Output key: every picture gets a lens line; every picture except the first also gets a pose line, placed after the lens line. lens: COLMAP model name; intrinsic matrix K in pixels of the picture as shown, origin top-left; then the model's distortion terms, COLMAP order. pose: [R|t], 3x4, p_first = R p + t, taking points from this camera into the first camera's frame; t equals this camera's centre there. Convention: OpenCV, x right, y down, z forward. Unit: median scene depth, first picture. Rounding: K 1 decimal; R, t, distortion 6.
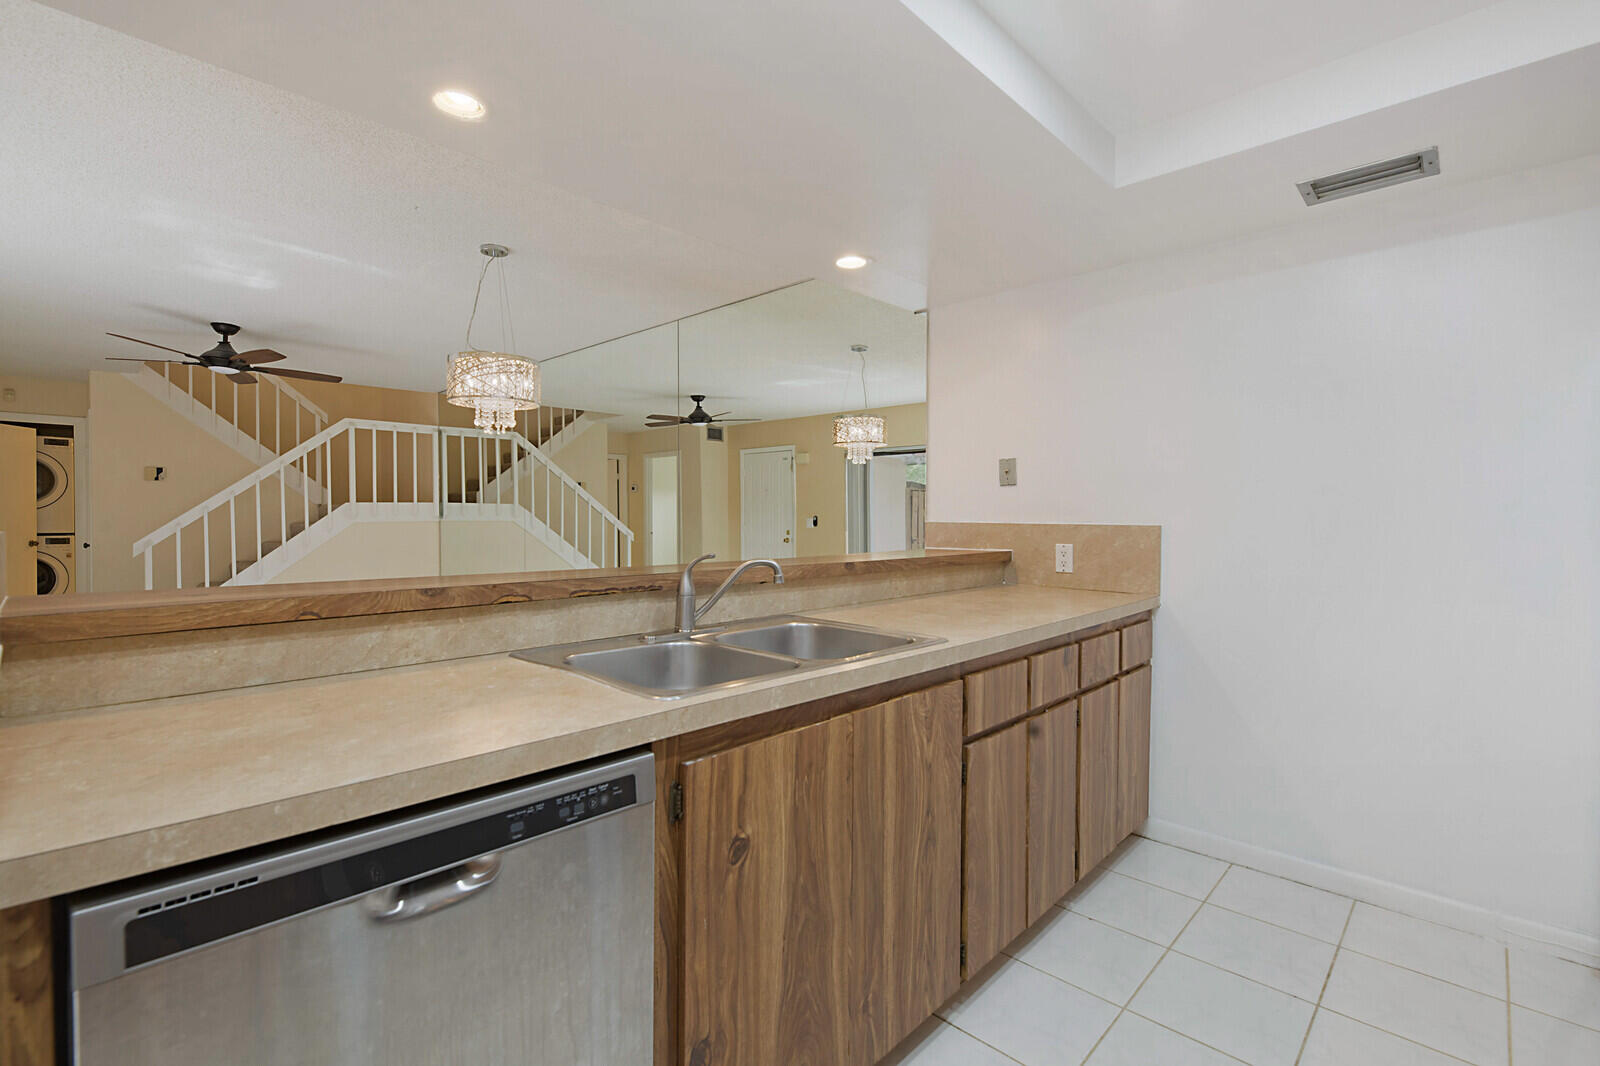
lens RADIAL K [[725.8, 0, 800.0], [0, 725.8, 533.0], [0, 0, 1]] dist [0.001313, 0.000063]
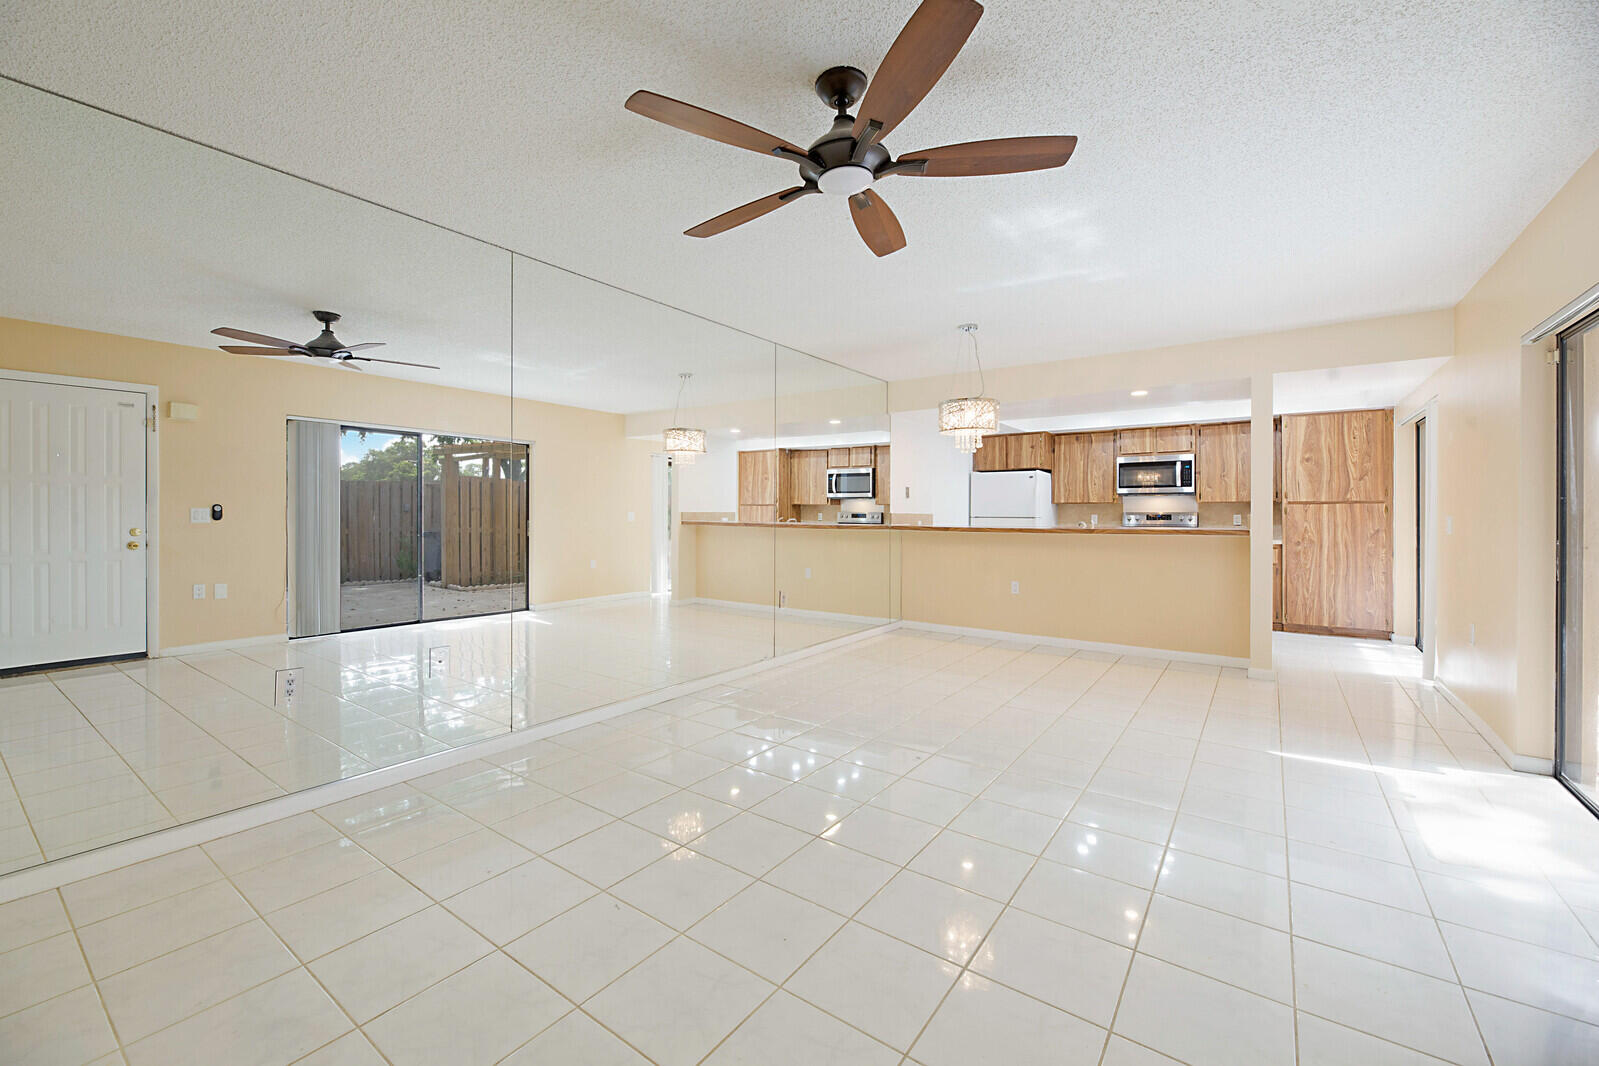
lens RADIAL K [[658.8, 0, 792.6], [0, 658.8, 515.3], [0, 0, 1]] dist [0.000126, -0.000101]
pose [[-0.126625, -0.005917, 0.991933, -2.501226], [0.017304, 0.999817, 0.008173, -0.040507], [-0.991800, 0.018199, -0.126500, 2.232806]]
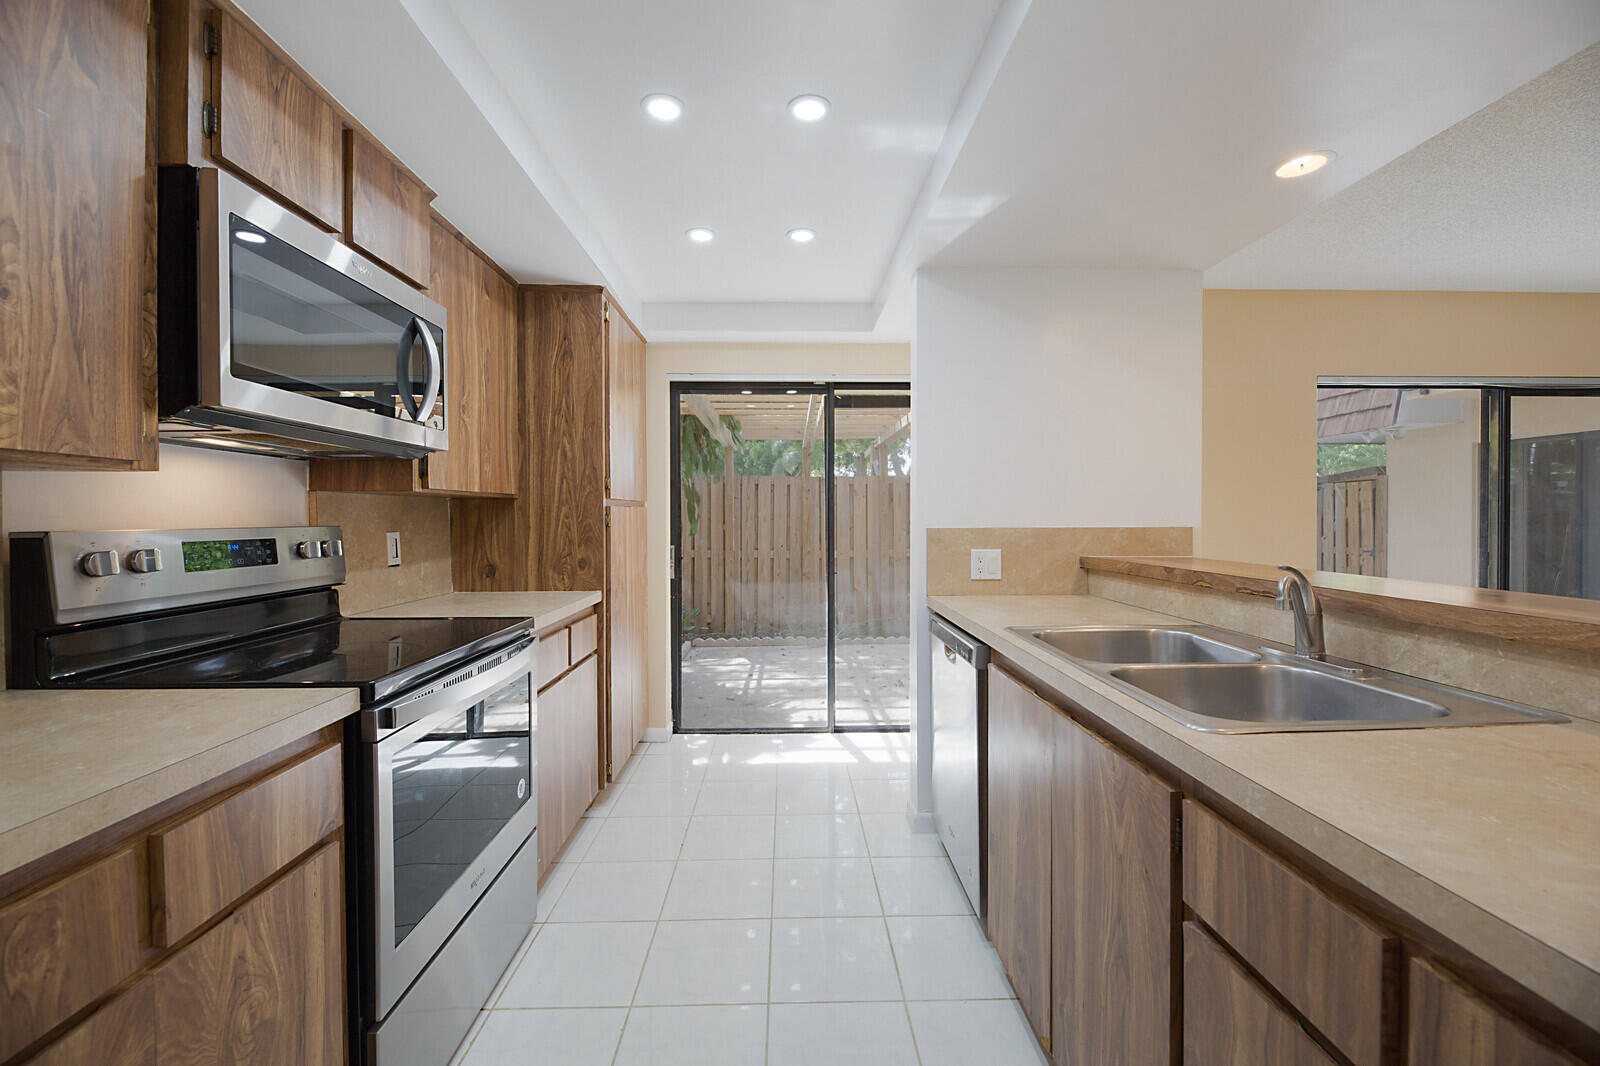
lens RADIAL K [[642.8, 0, 801.4], [0, 642.8, 527.5], [0, 0, 1]] dist [0.002607, 0.000121]
pose [[-0.712088, 0.010051, -0.702019, 0.603957], [-0.012599, 0.999554, 0.027090, -0.021590], [0.701978, 0.028135, -0.711643, 0.851794]]
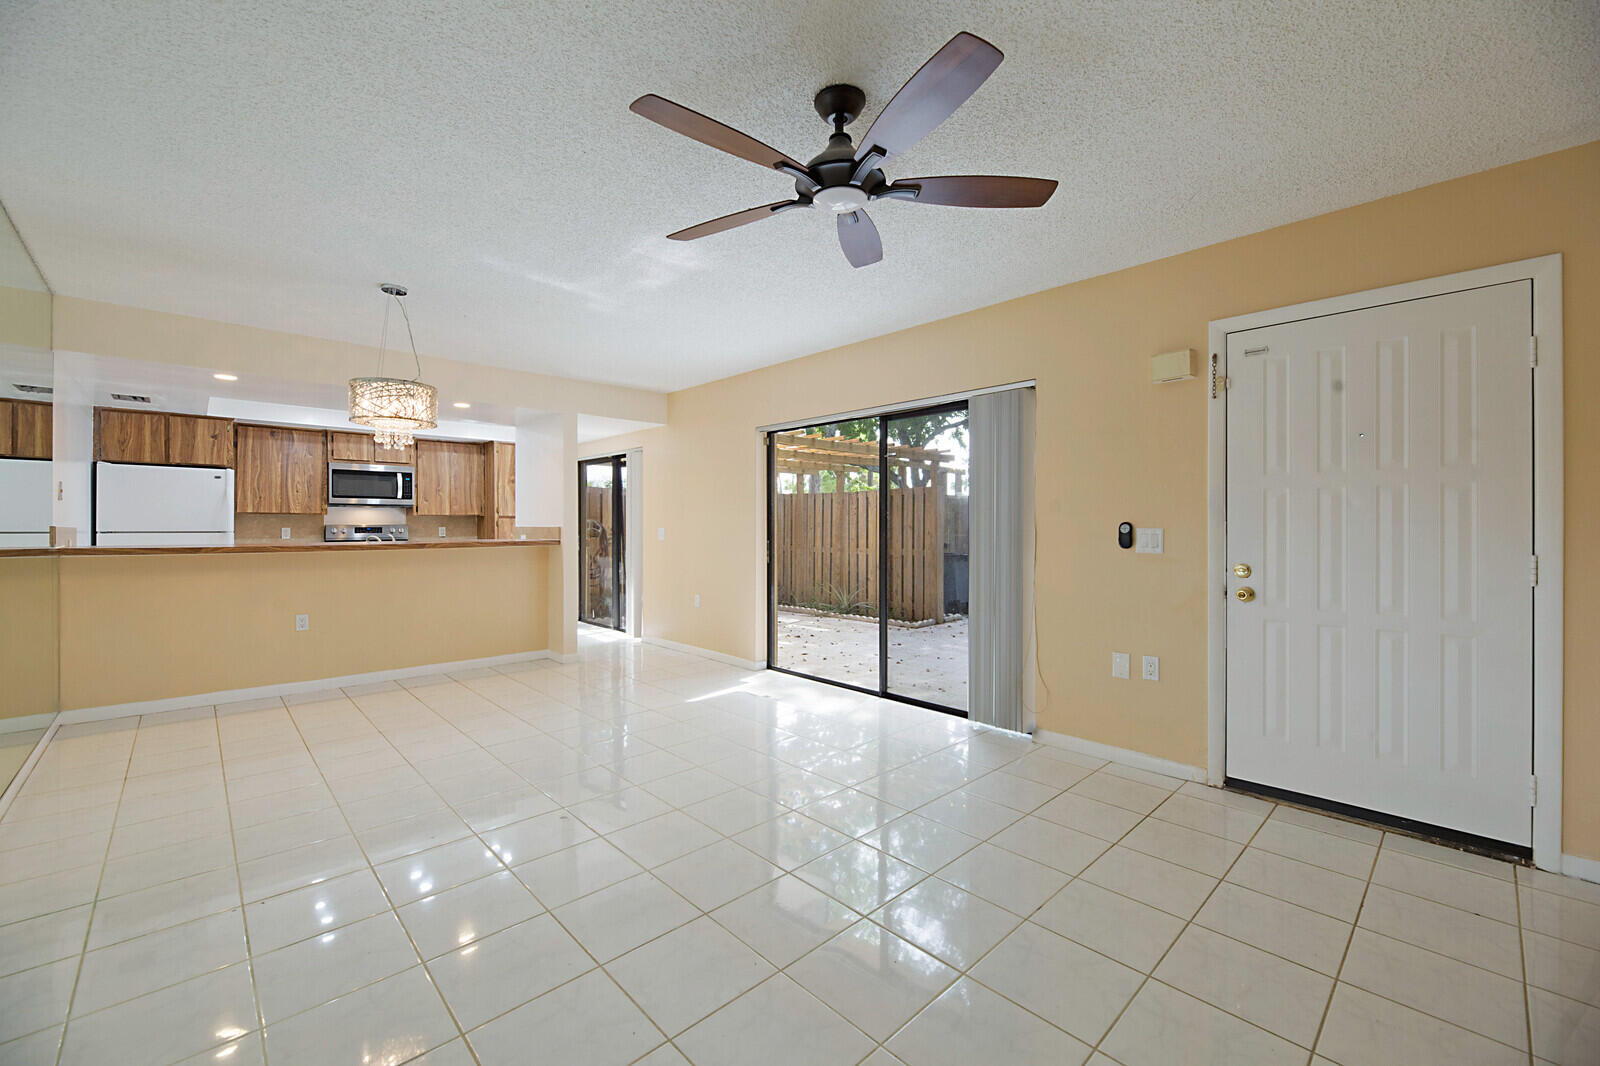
lens RADIAL K [[646.5, 0, 789.6], [0, 646.5, 525.7], [0, 0, 1]] dist [-0.000694, -0.000017]
pose [[-0.997986, -0.003091, 0.063365, -1.635334], [-0.001950, 0.999835, 0.018064, -0.051446], [-0.063410, 0.017904, -0.997827, 2.921486]]
